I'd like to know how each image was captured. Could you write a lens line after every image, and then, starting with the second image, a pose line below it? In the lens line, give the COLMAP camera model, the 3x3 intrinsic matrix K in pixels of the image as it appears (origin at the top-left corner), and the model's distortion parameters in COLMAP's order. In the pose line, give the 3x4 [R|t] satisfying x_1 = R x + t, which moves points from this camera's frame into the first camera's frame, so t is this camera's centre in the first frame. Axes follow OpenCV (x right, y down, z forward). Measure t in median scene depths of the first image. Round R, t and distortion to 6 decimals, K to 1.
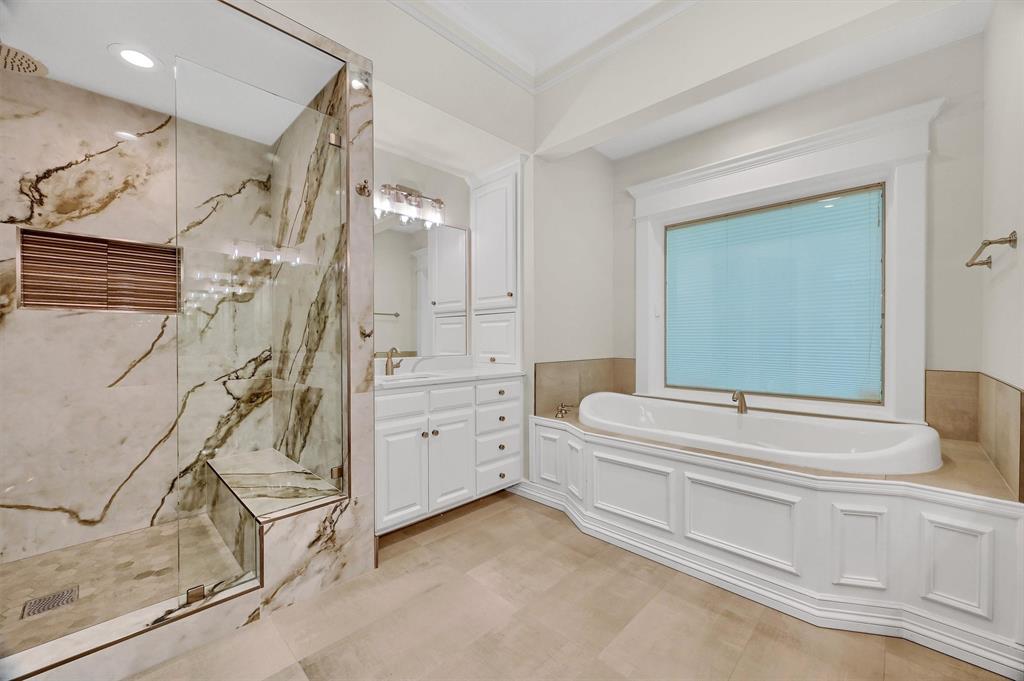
lens RADIAL K [[399.6, 0, 511.8], [0, 399.6, 338.5], [0, 0, 1]] dist [-0.002256, 0.000174]
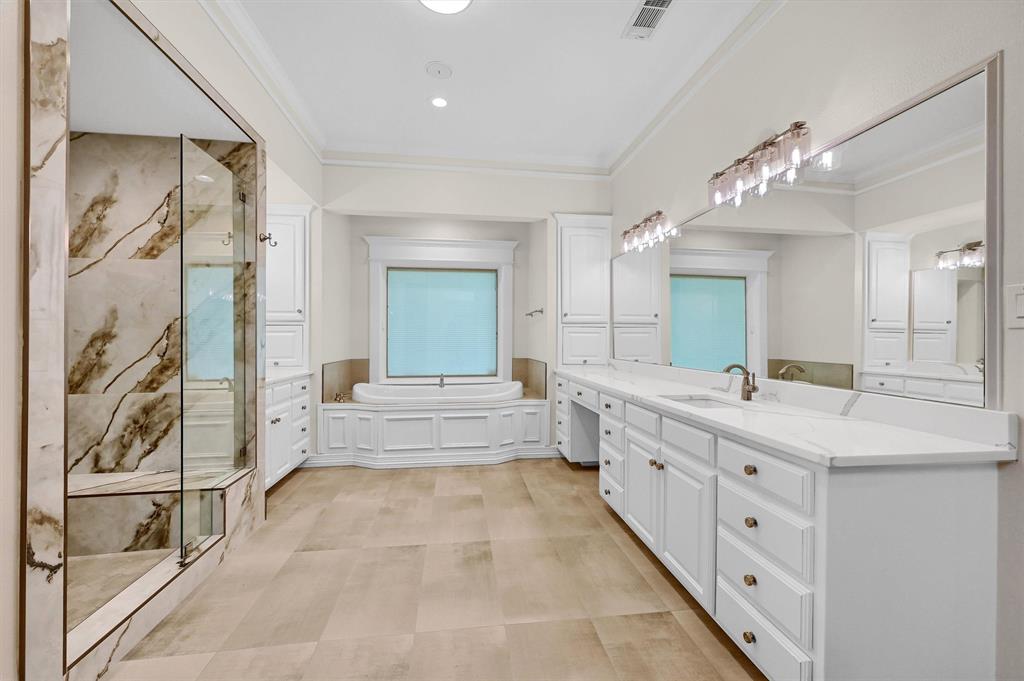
lens RADIAL K [[399.6, 0, 512.9], [0, 399.6, 340.4], [0, 0, 1]] dist [-0.002256, 0.000174]
pose [[0.616683, 0.001922, 0.787209, -0.737656], [-0.002913, 0.999996, -0.000160, -0.024517], [-0.787206, -0.002194, 0.616686, -0.397804]]
